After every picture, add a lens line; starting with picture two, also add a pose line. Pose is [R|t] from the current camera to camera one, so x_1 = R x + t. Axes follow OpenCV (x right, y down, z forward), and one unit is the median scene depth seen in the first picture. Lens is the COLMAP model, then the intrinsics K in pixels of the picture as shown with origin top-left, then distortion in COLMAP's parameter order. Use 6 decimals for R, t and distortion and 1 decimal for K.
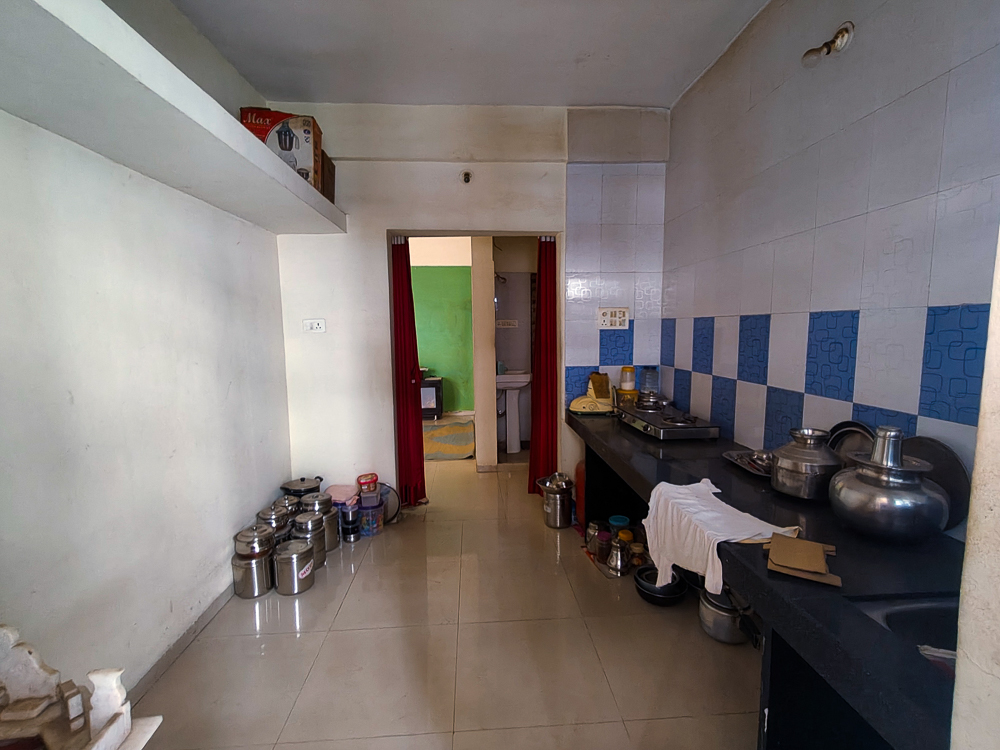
lens RADIAL K [[466.6, 0, 498.4], [0, 466.6, 379.4], [0, 0, 1]] dist [0.001272, 0.000380]
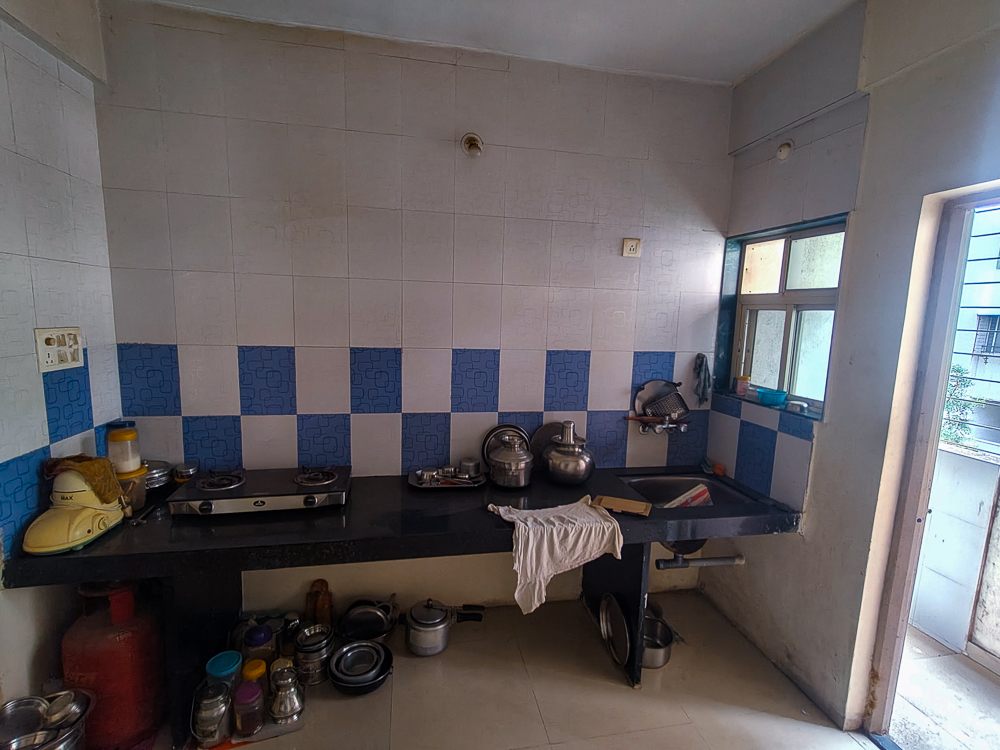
lens RADIAL K [[466.6, 0, 498.4], [0, 466.6, 379.4], [0, 0, 1]] dist [0.001272, 0.000380]
pose [[-0.134833, -0.124541, 0.983010, -0.456641], [0.085449, 0.986913, 0.136756, -0.172967], [-0.987177, 0.102436, -0.122427, 0.805847]]
